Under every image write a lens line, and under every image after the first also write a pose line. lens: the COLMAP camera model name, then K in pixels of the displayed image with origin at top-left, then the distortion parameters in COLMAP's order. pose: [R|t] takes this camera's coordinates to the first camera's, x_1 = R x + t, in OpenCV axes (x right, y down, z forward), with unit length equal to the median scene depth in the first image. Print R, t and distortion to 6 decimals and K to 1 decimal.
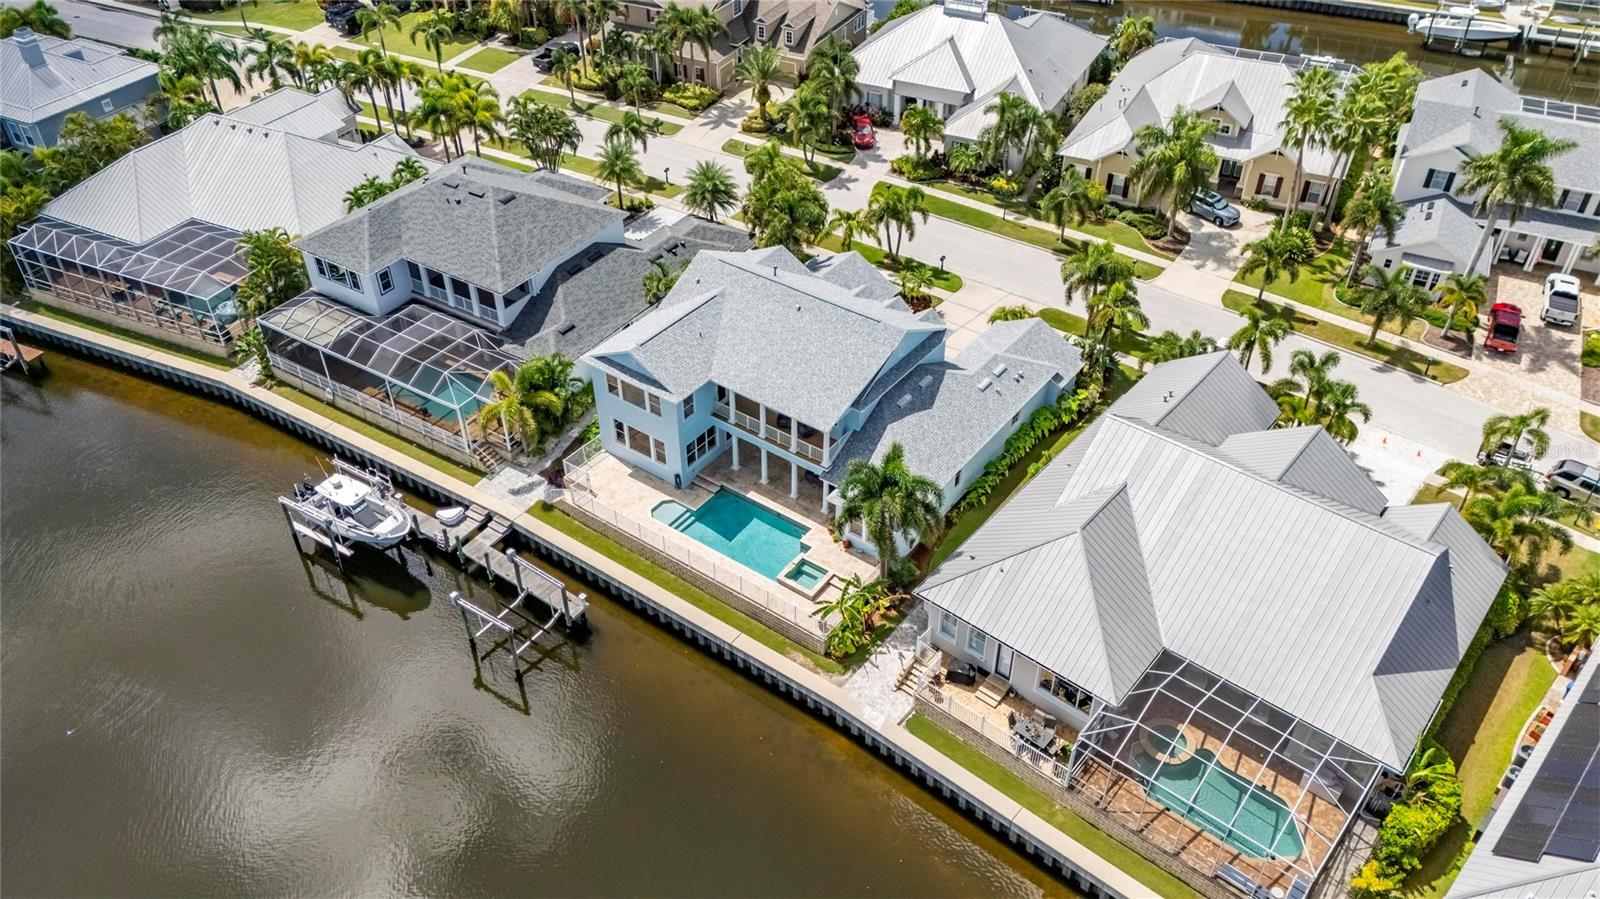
lens RADIAL K [[1176.4, 0, 800.0], [0, 1176.4, 449.5], [0, 0, 1]] dist [0.056657, -0.036249]
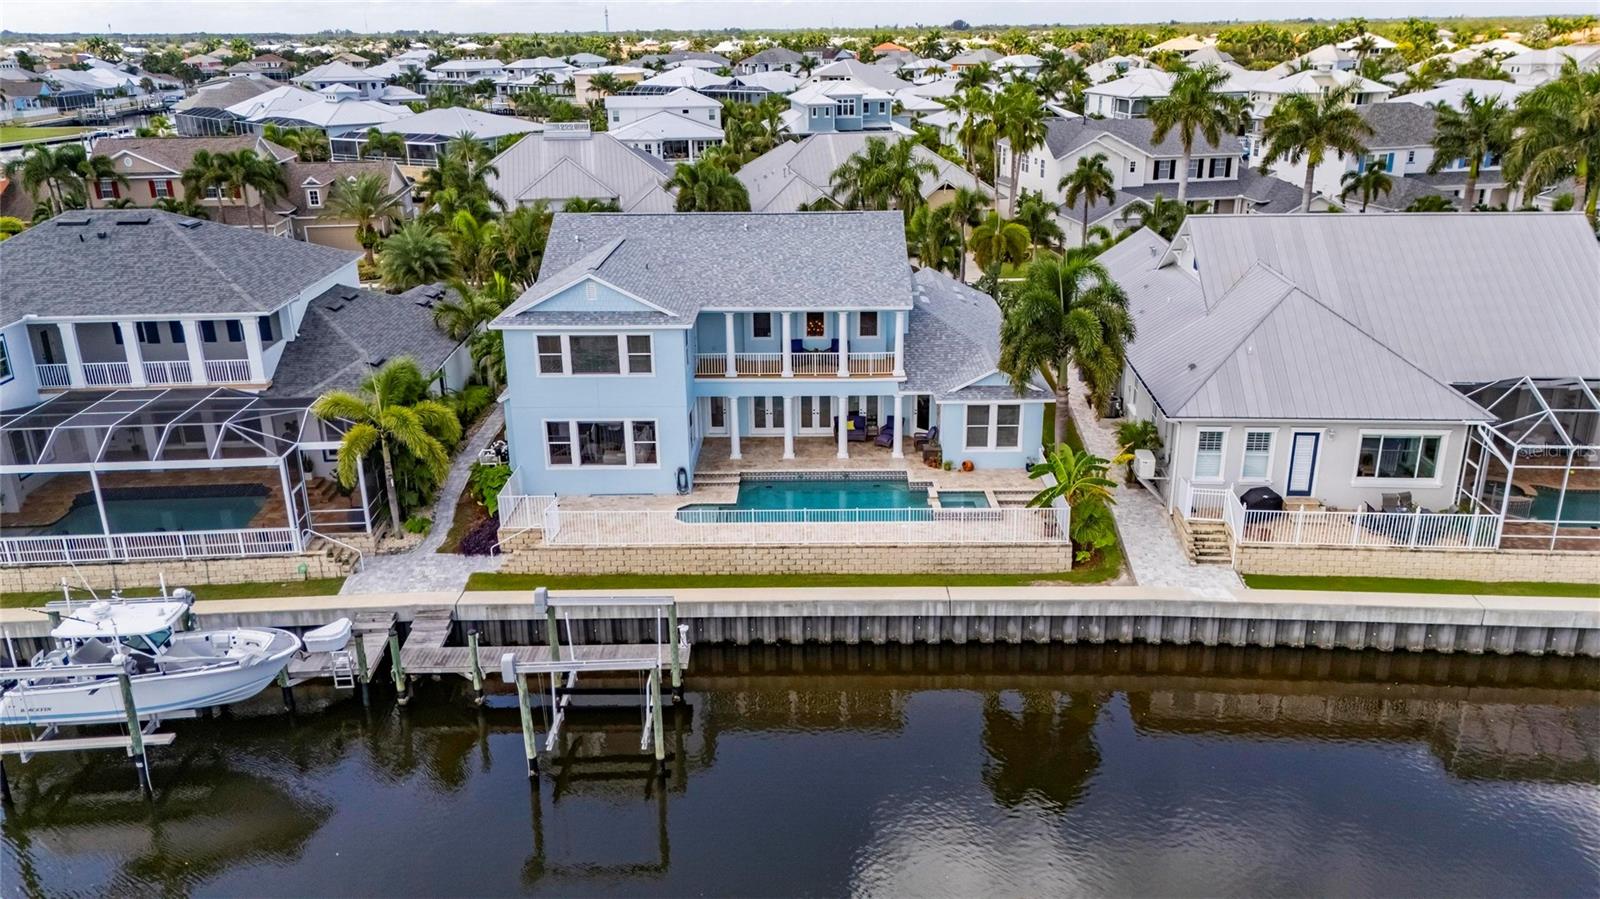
lens RADIAL K [[1176.4, 0, 800.0], [0, 1176.4, 449.5], [0, 0, 1]] dist [0.056657, -0.036249]
pose [[0.814176, -0.204028, 0.543590, -0.398146], [0.375220, 0.899354, -0.224438, 0.181225], [-0.443088, 0.386698, 0.808788, 0.438776]]
